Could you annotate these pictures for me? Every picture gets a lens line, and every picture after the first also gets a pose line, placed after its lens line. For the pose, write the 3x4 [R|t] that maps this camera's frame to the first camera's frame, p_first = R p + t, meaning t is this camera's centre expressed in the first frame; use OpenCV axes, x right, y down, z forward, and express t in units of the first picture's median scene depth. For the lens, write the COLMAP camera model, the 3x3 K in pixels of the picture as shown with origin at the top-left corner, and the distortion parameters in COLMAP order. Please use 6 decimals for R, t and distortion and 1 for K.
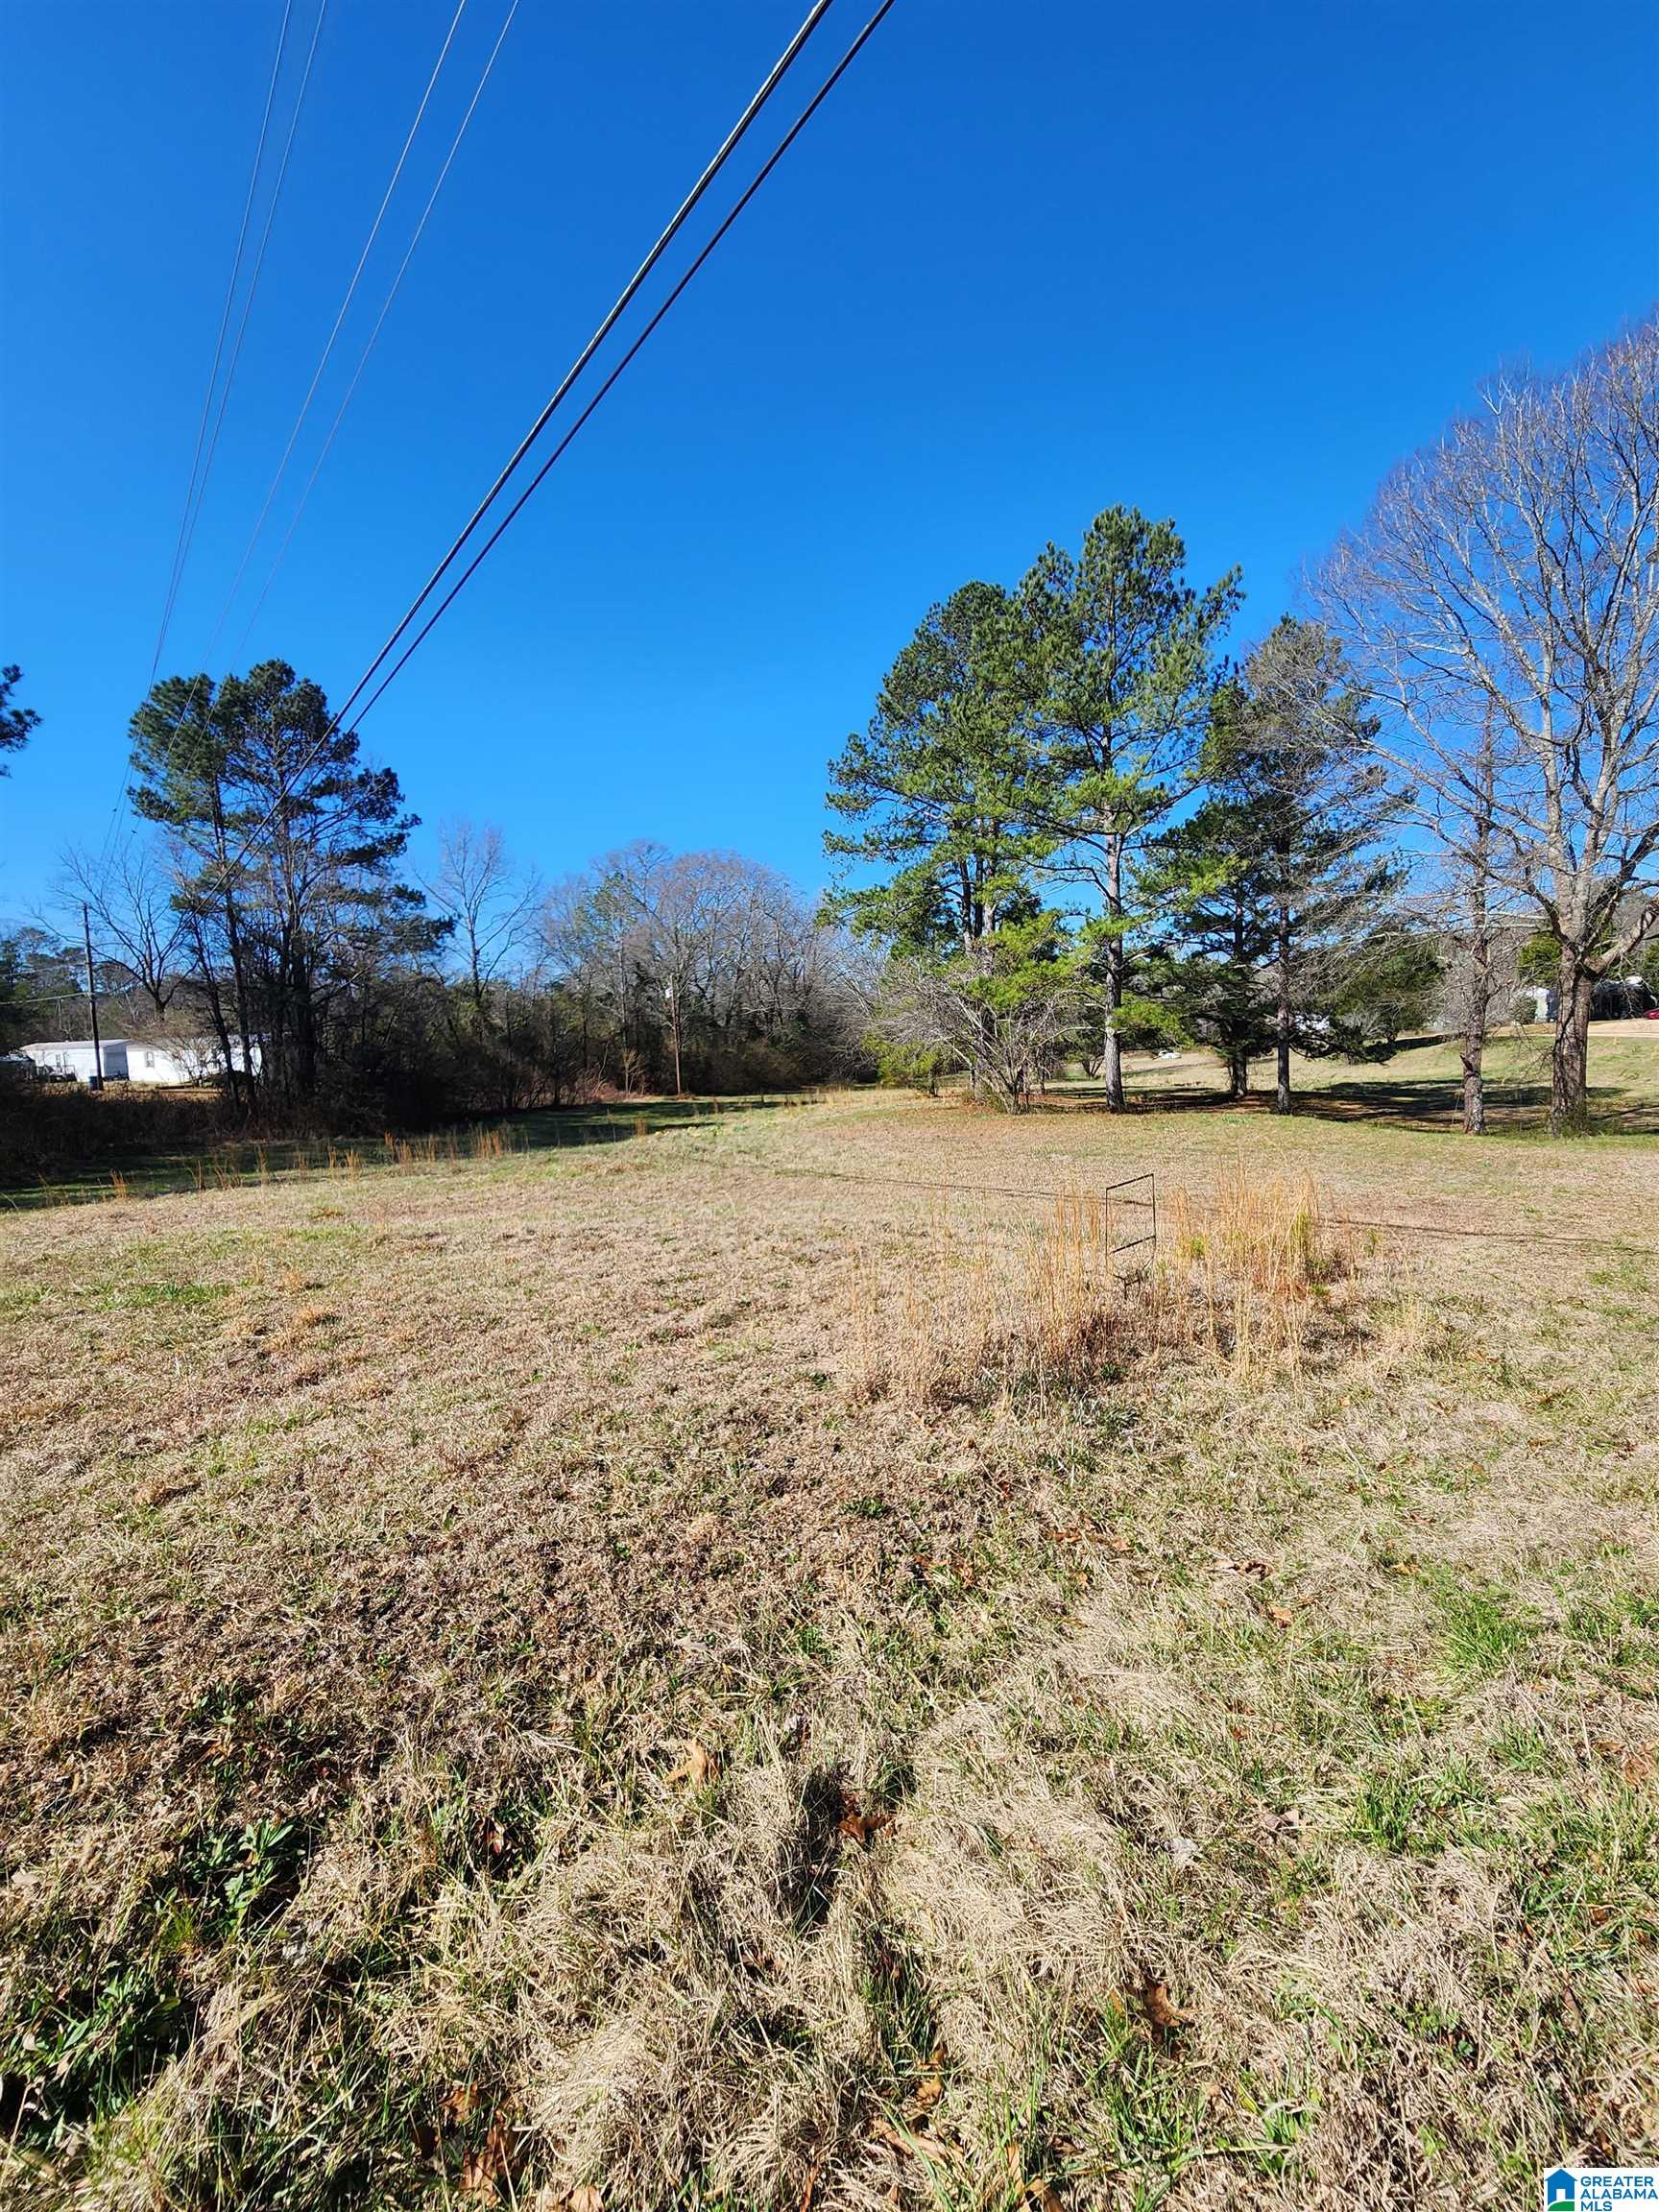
lens RADIAL K [[904.7, 0, 844.5], [0, 904.7, 1097.2], [0, 0, 1]] dist [0.000271, -0.000025]
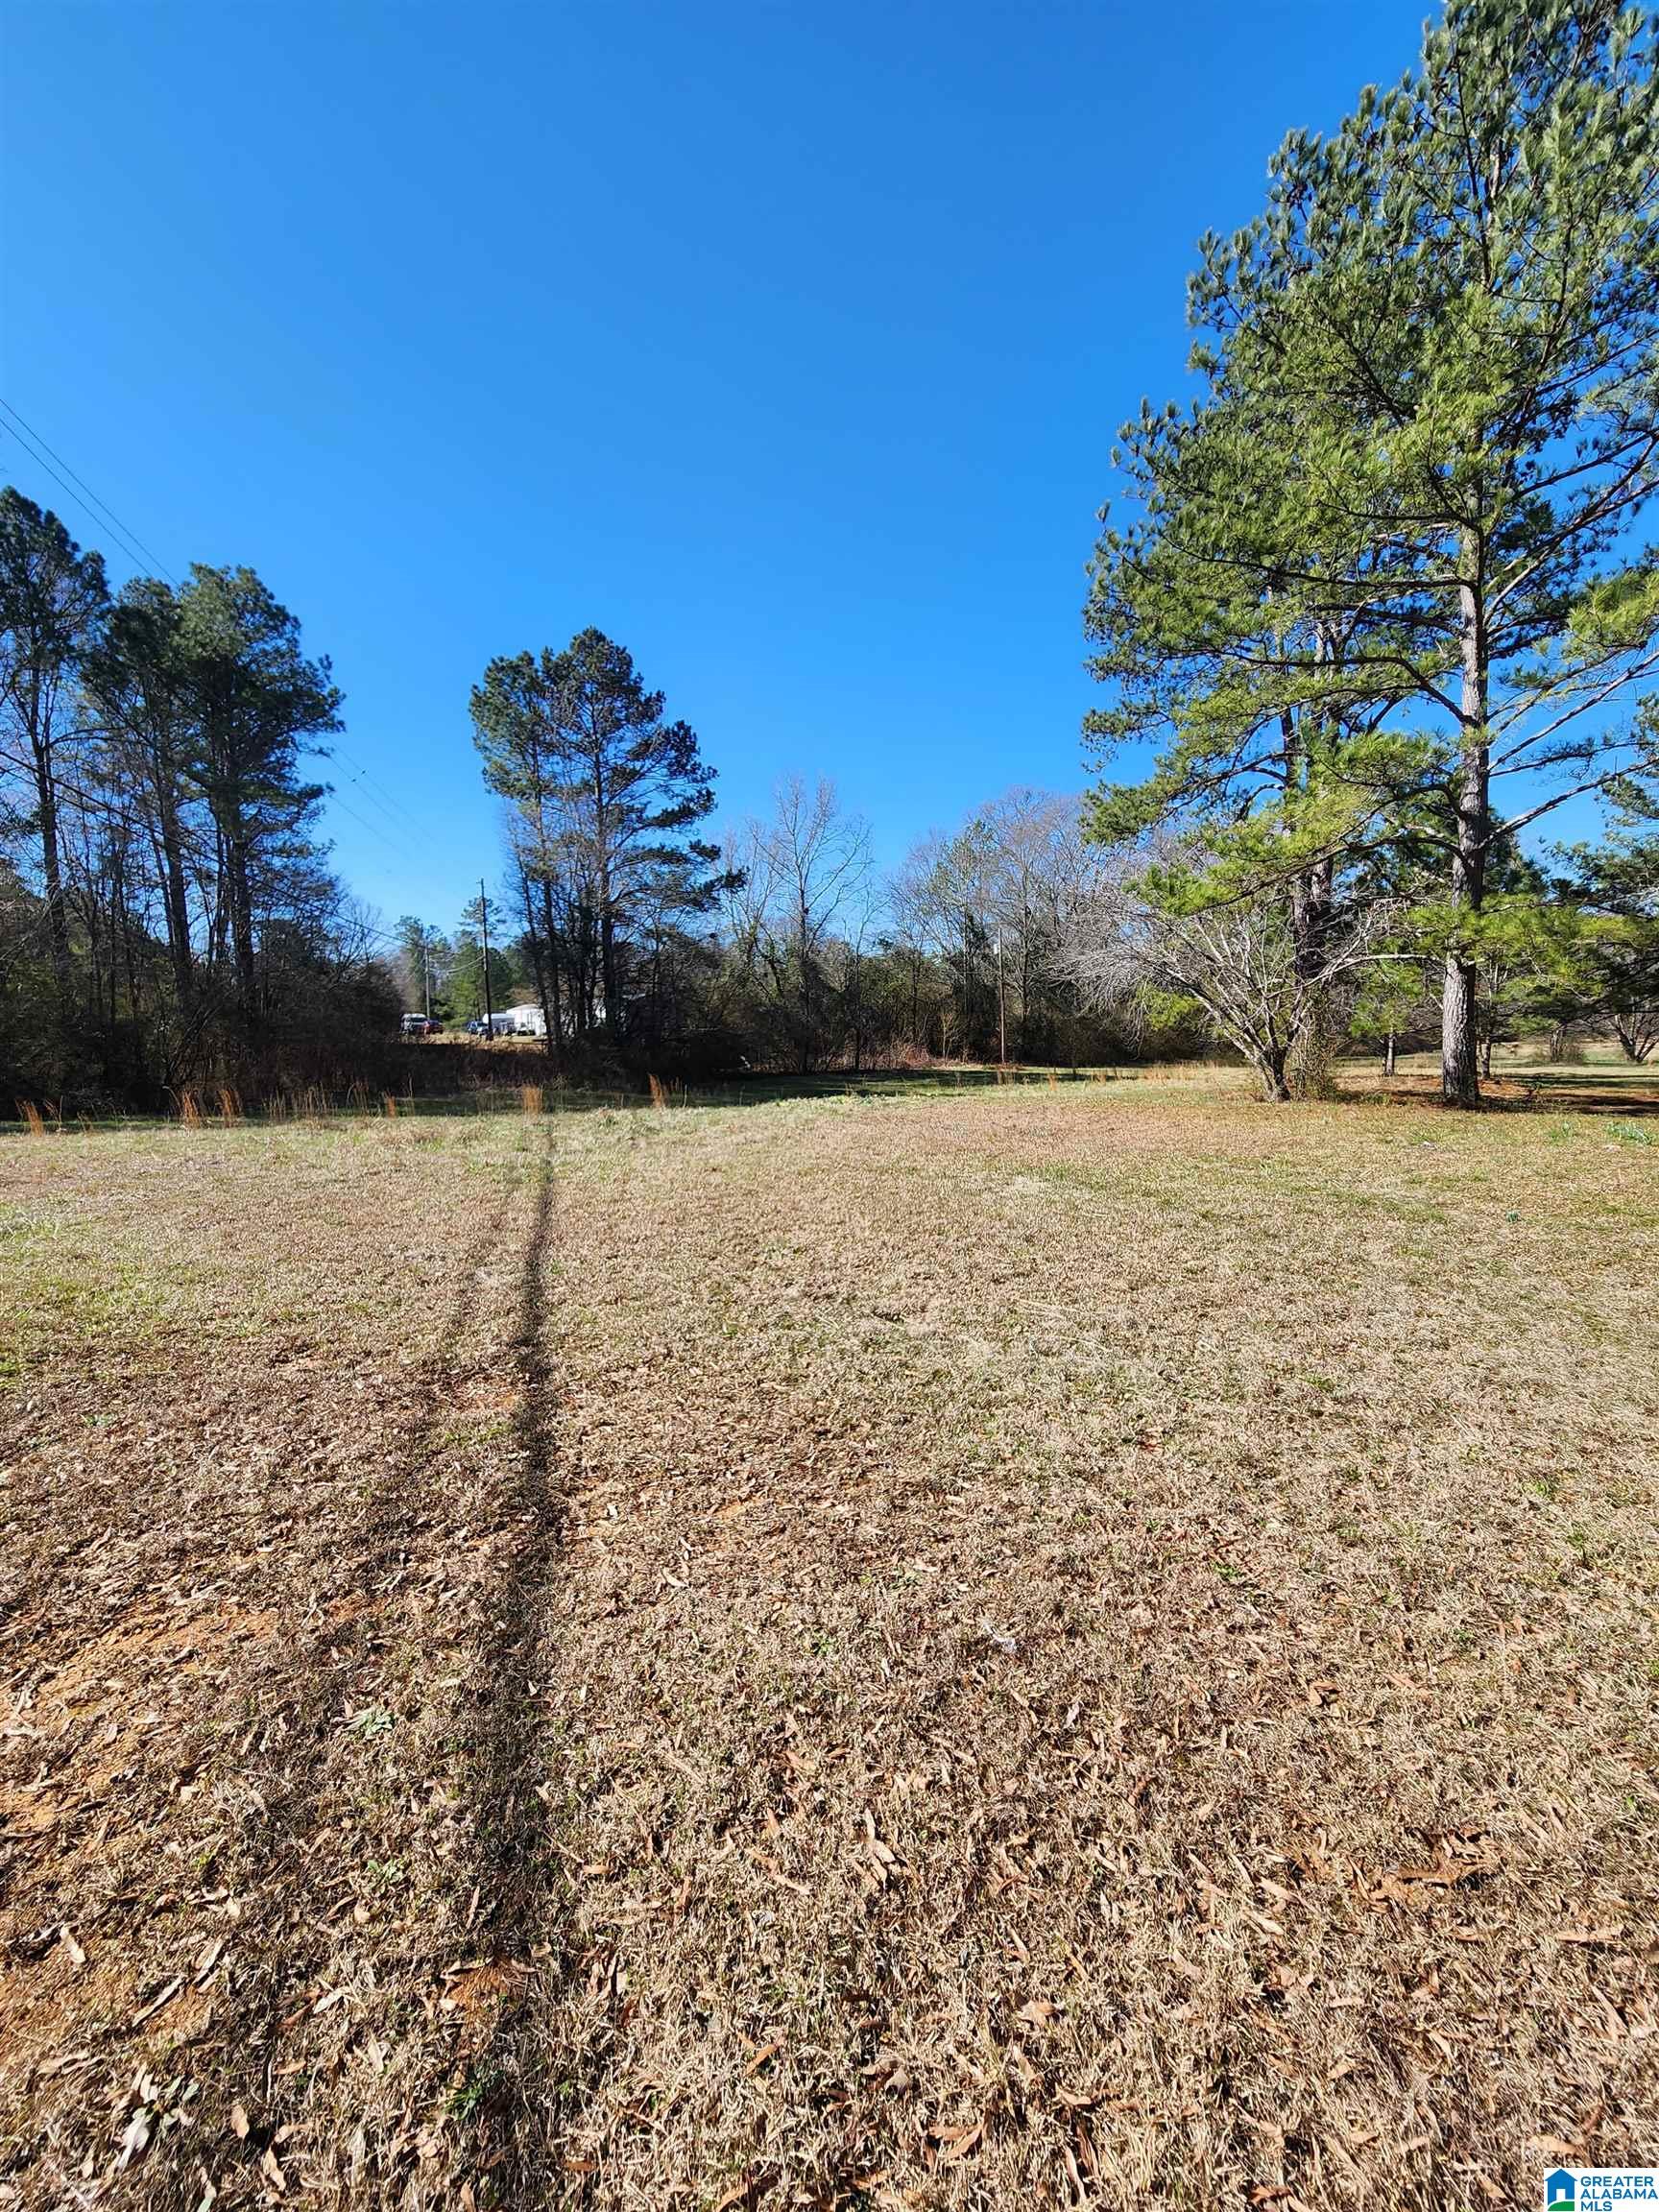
lens RADIAL K [[904.7, 0, 844.5], [0, 904.7, 1097.2], [0, 0, 1]] dist [0.000271, -0.000025]
pose [[0.881851, 0.052752, -0.468567, 0.132798], [-0.038296, 0.998452, 0.040334, 0.001379], [0.469970, -0.017624, 0.882507, 0.190750]]
